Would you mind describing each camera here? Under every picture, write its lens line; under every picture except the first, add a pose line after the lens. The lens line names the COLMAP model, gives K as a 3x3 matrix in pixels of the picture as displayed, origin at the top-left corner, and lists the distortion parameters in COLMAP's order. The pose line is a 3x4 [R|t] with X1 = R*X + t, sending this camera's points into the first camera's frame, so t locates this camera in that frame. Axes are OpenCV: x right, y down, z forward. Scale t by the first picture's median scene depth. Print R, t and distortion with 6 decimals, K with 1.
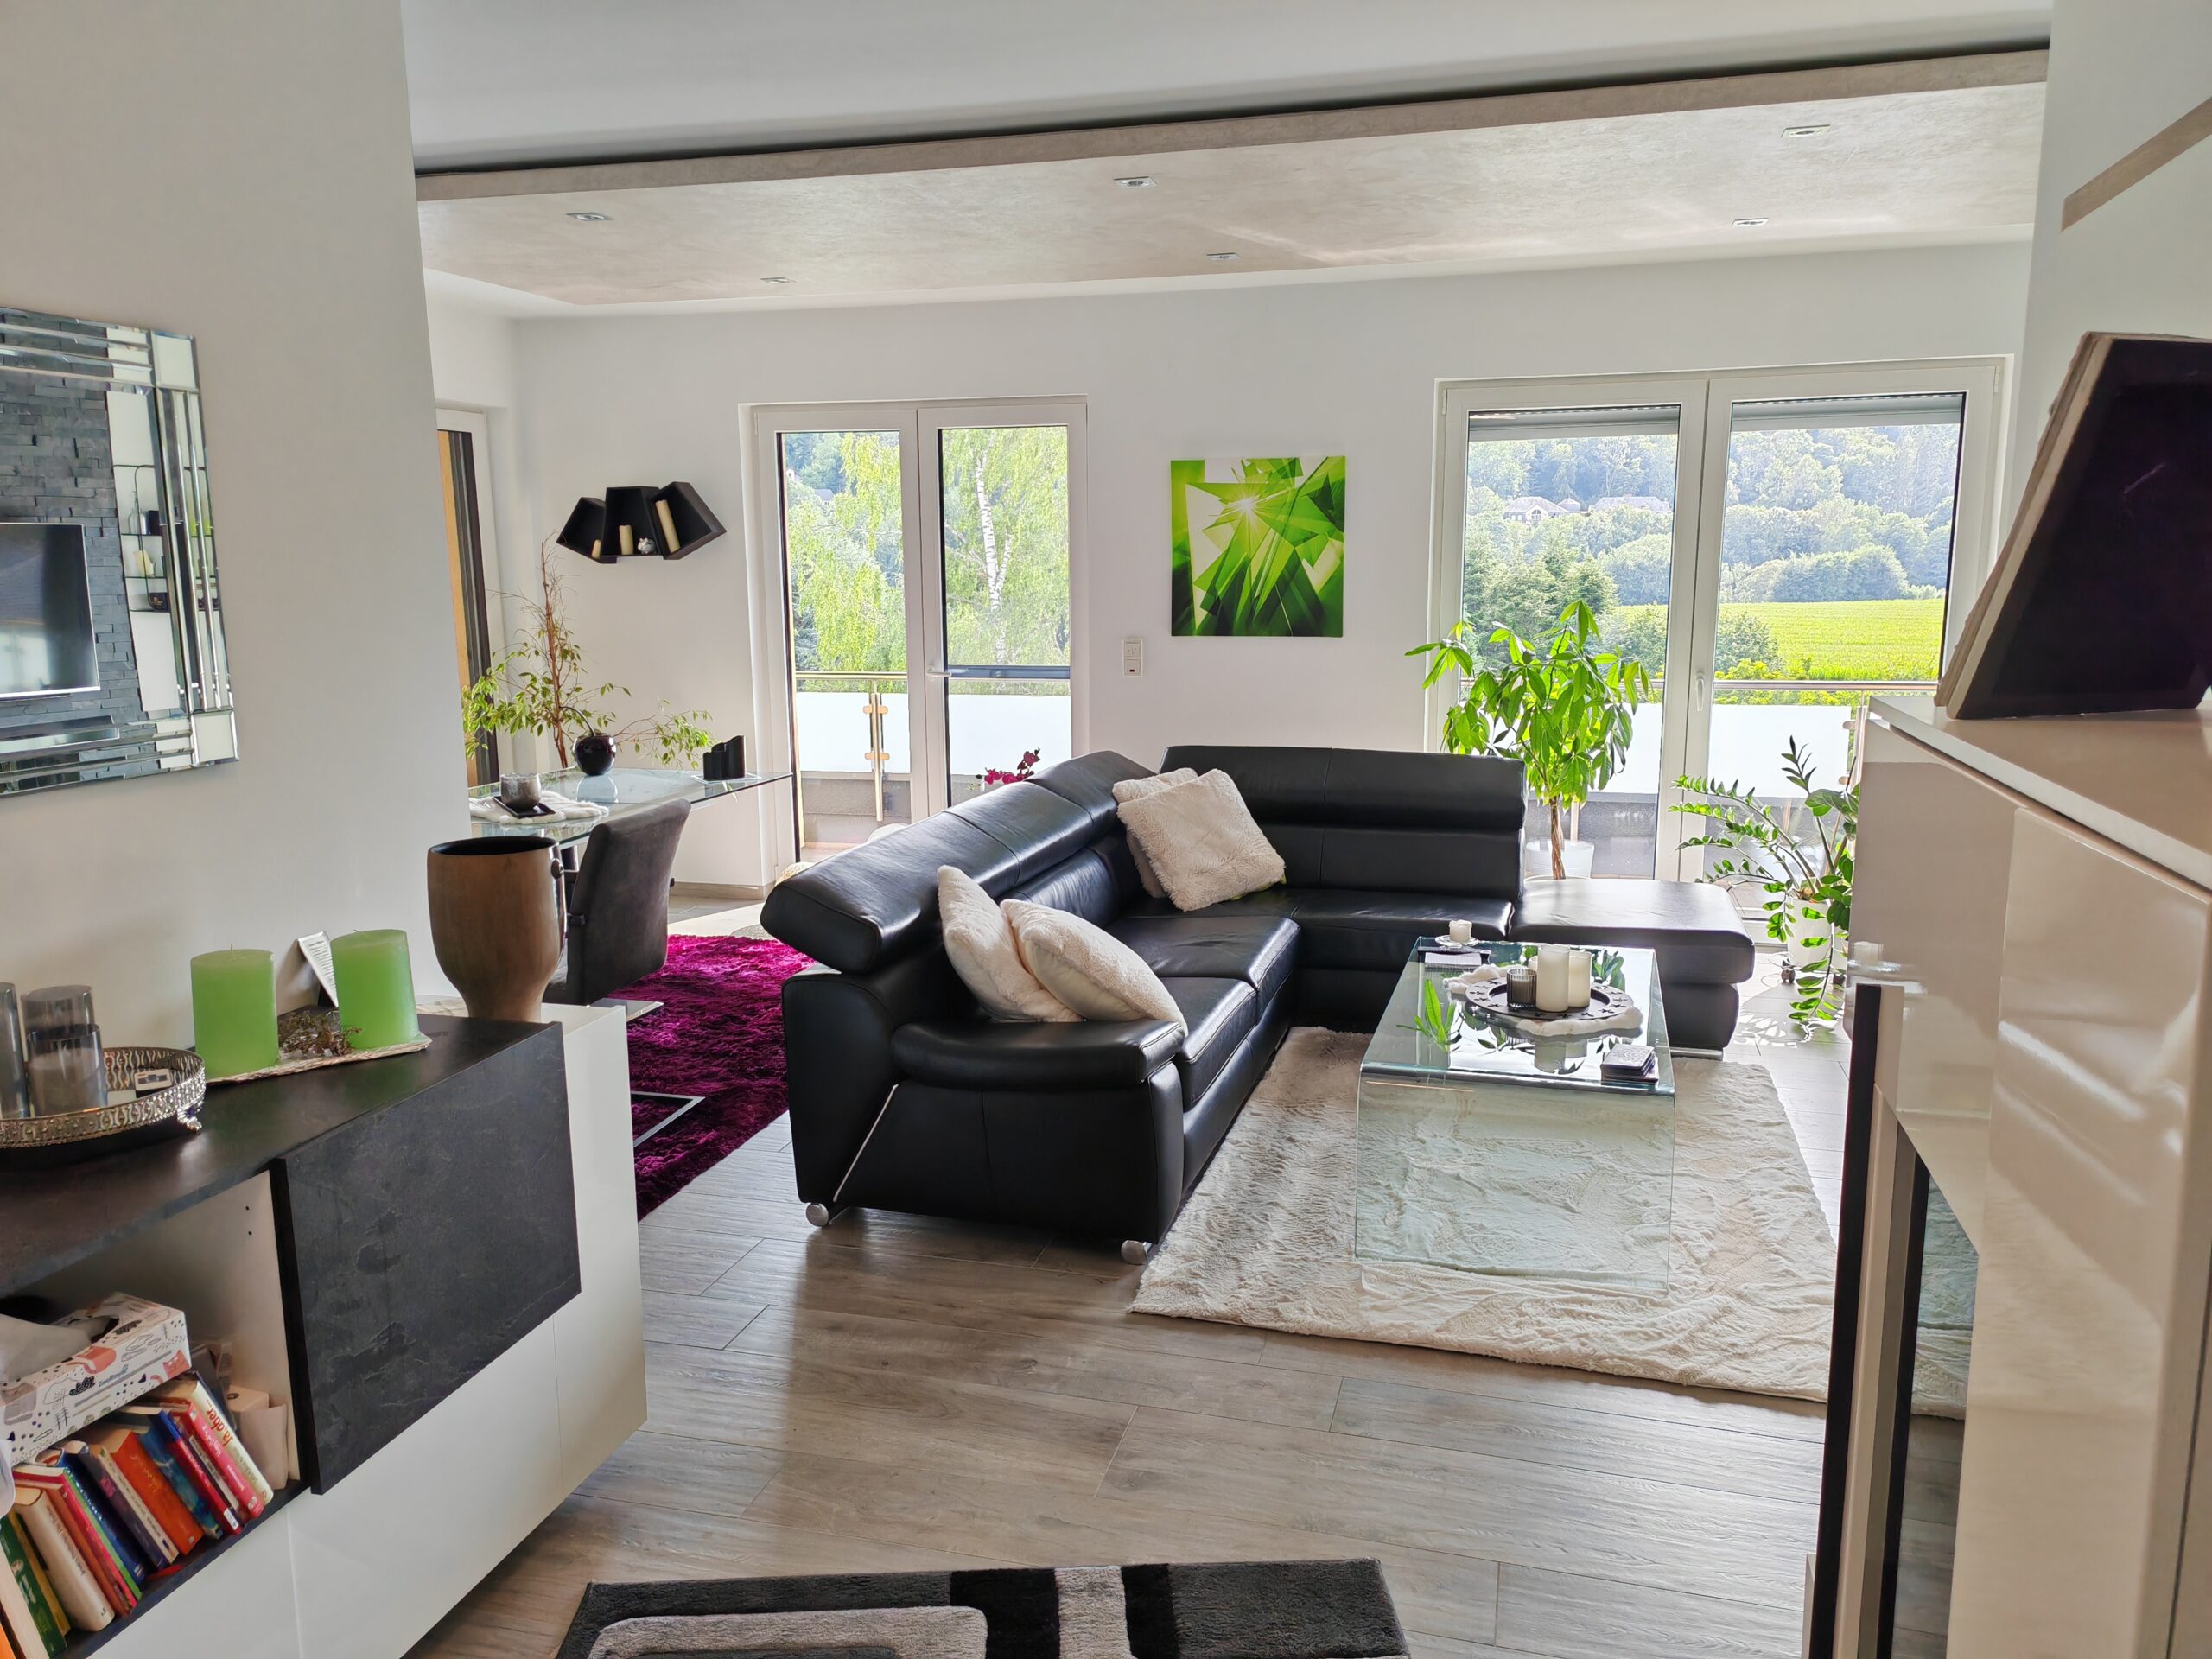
lens RADIAL K [[1623.6, 0, 1106.0], [0, 1623.6, 829.5], [0, 0, 1]] dist [0.001116, 0.000303]
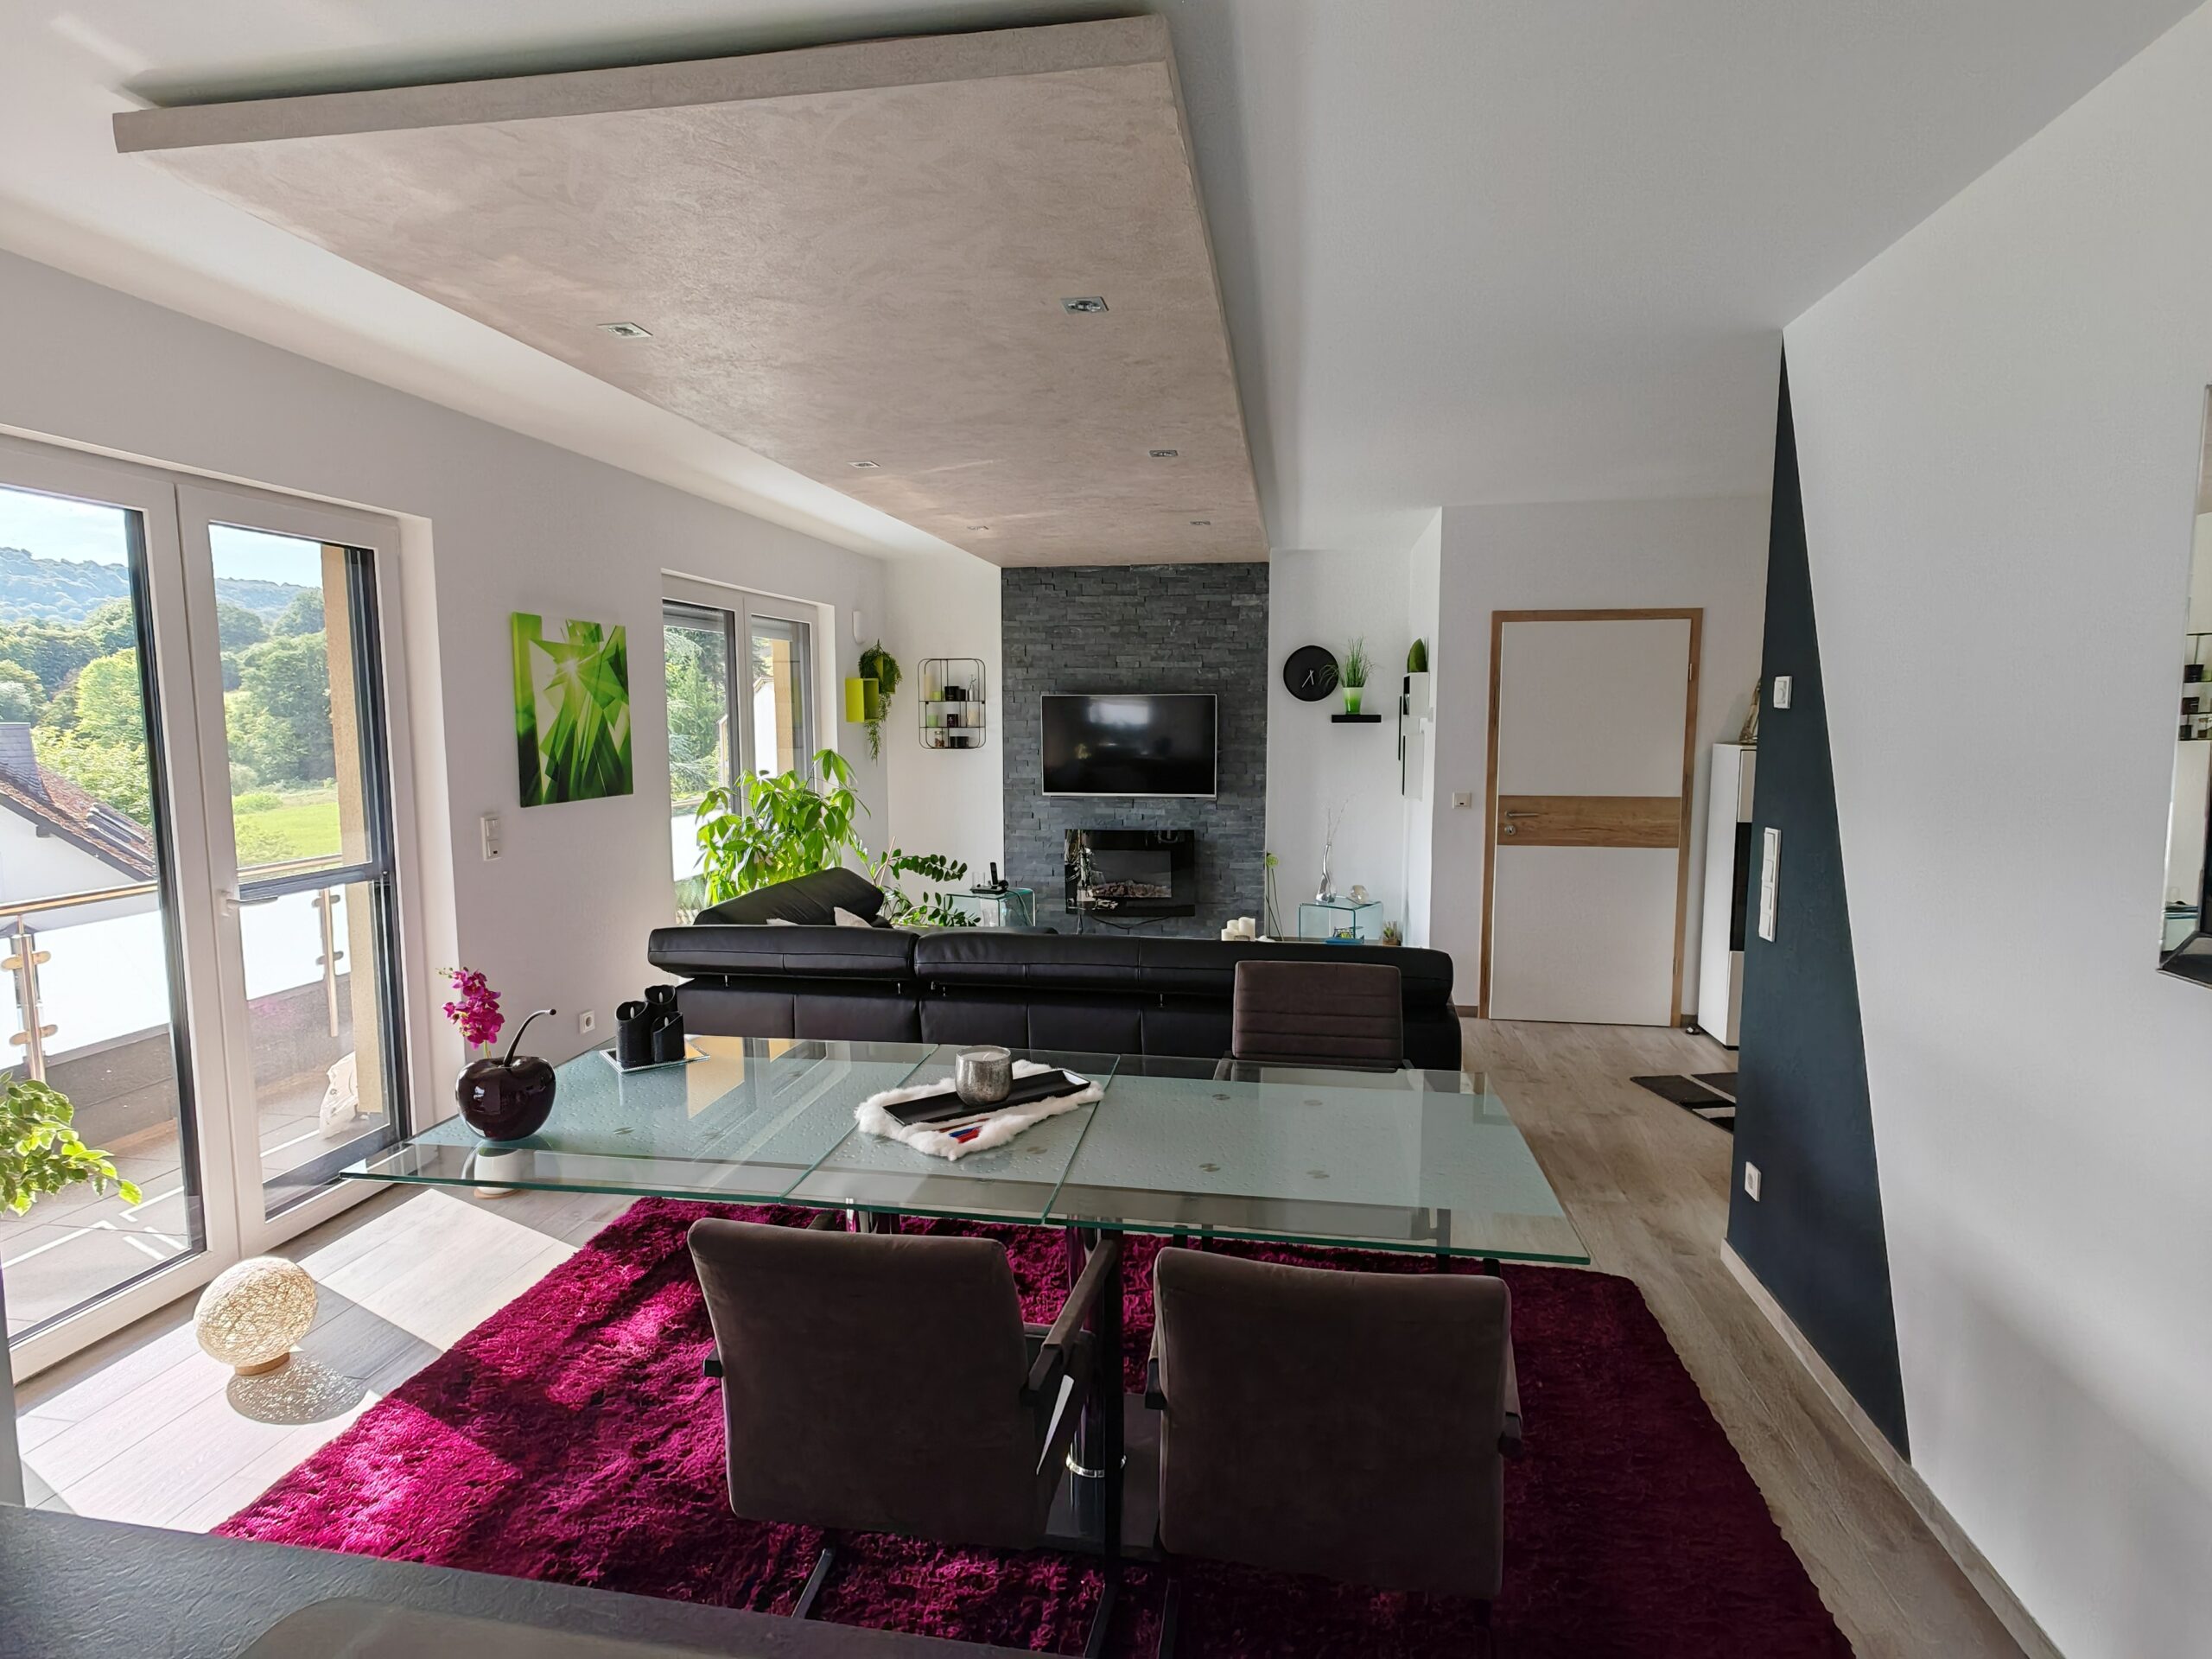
lens RADIAL K [[1137.7, 0, 1106.0], [0, 1137.7, 829.5], [0, 0, 1]] dist [-0.001131, -0.000091]
pose [[-0.105630, -0.096083, 0.989753, -0.626212], [0.163202, 0.980150, 0.112568, -0.128424], [-0.980922, 0.173420, -0.087852, 0.761263]]
